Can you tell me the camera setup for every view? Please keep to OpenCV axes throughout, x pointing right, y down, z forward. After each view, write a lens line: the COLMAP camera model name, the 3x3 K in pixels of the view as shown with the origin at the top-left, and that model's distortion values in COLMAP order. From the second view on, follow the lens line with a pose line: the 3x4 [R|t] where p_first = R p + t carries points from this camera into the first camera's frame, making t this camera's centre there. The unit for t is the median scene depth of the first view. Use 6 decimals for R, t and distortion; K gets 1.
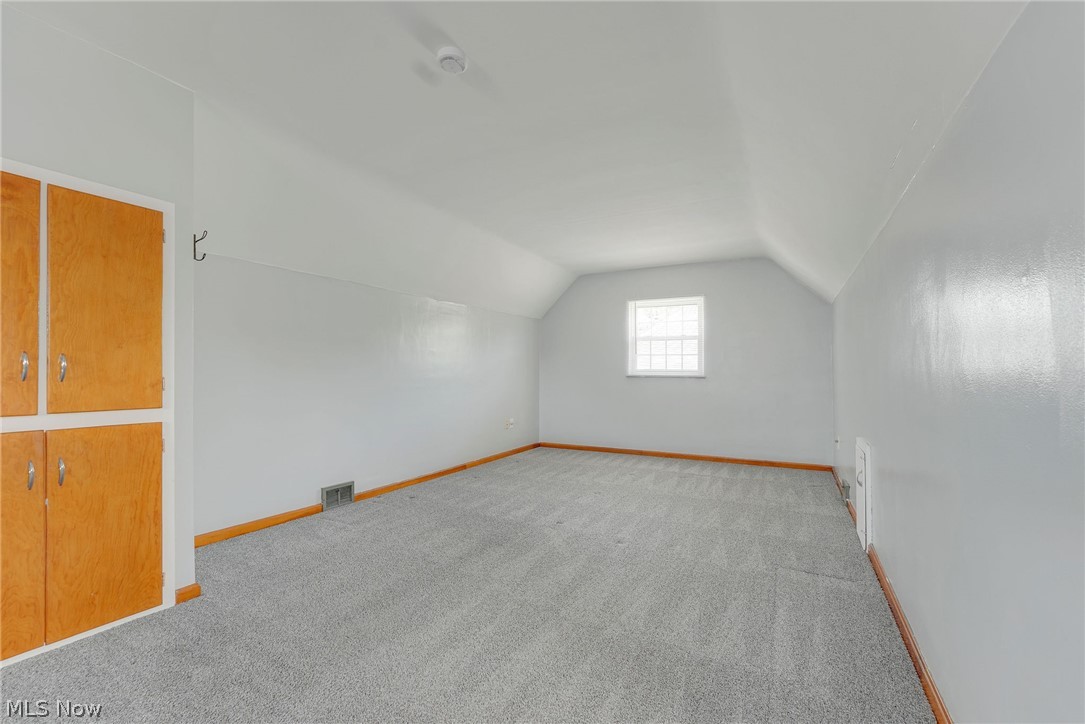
lens RADIAL K [[466.1, 0, 535.4], [0, 466.1, 366.3], [0, 0, 1]] dist [-0.015781, -0.000016]
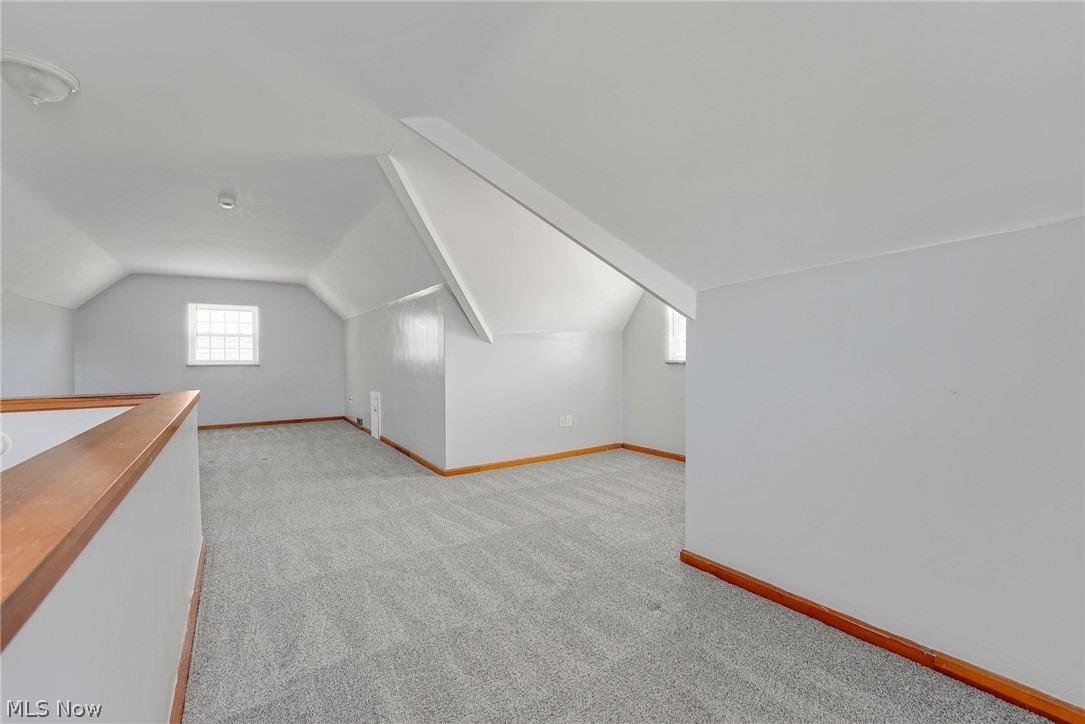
lens RADIAL K [[466.1, 0, 535.8], [0, 466.1, 355.4], [0, 0, 1]] dist [-0.015781, -0.000016]
pose [[0.478765, -0.001998, 0.877941, -0.427900], [0.000532, 0.999998, 0.001986, -0.007413], [-0.877943, -0.000484, 0.478765, -0.357621]]
